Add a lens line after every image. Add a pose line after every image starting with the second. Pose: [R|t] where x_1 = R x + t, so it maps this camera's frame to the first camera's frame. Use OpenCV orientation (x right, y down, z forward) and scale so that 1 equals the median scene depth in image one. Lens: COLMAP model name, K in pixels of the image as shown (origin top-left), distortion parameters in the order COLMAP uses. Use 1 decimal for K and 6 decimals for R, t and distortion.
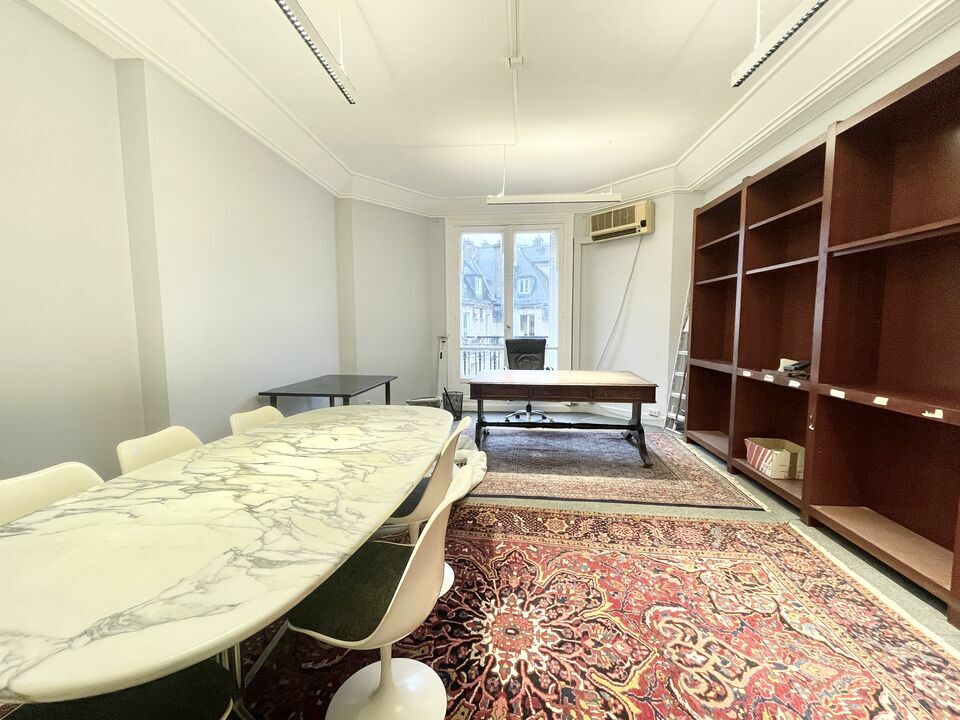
lens RADIAL K [[409.2, 0, 479.5], [0, 409.2, 360.0], [0, 0, 1]] dist [-0.004550, 0.000251]
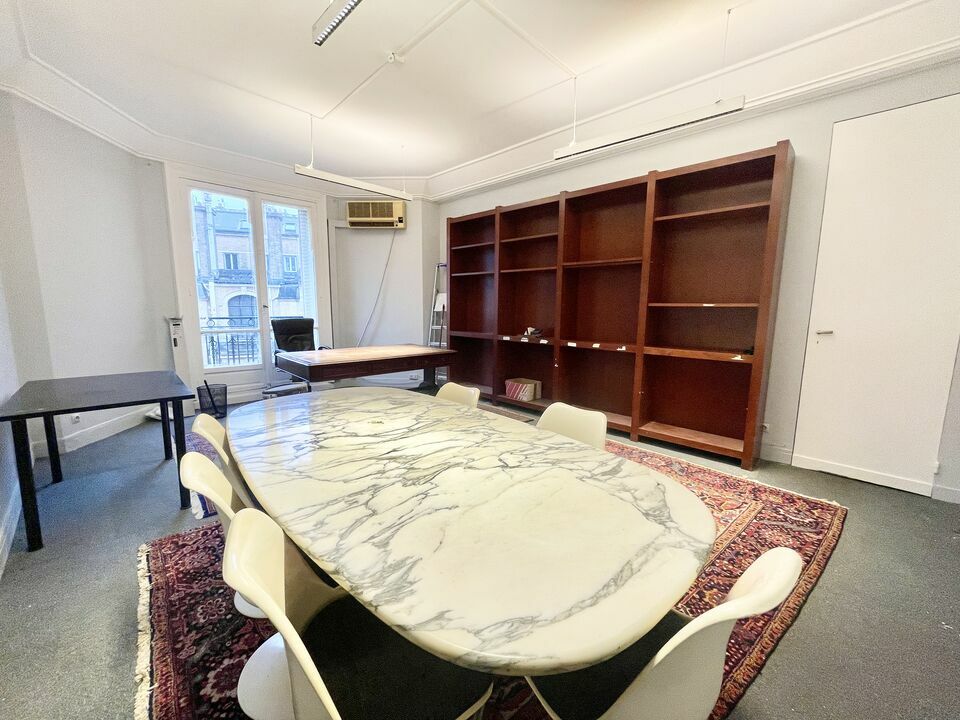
lens RADIAL K [[386.6, 0, 479.1], [0, 386.6, 359.5], [0, 0, 1]] dist [-0.000083, 0.000044]
pose [[0.650076, -0.095458, 0.753849, -0.593693], [0.055627, 0.995394, 0.078075, -0.007735], [-0.757830, -0.008820, 0.652392, 0.156456]]
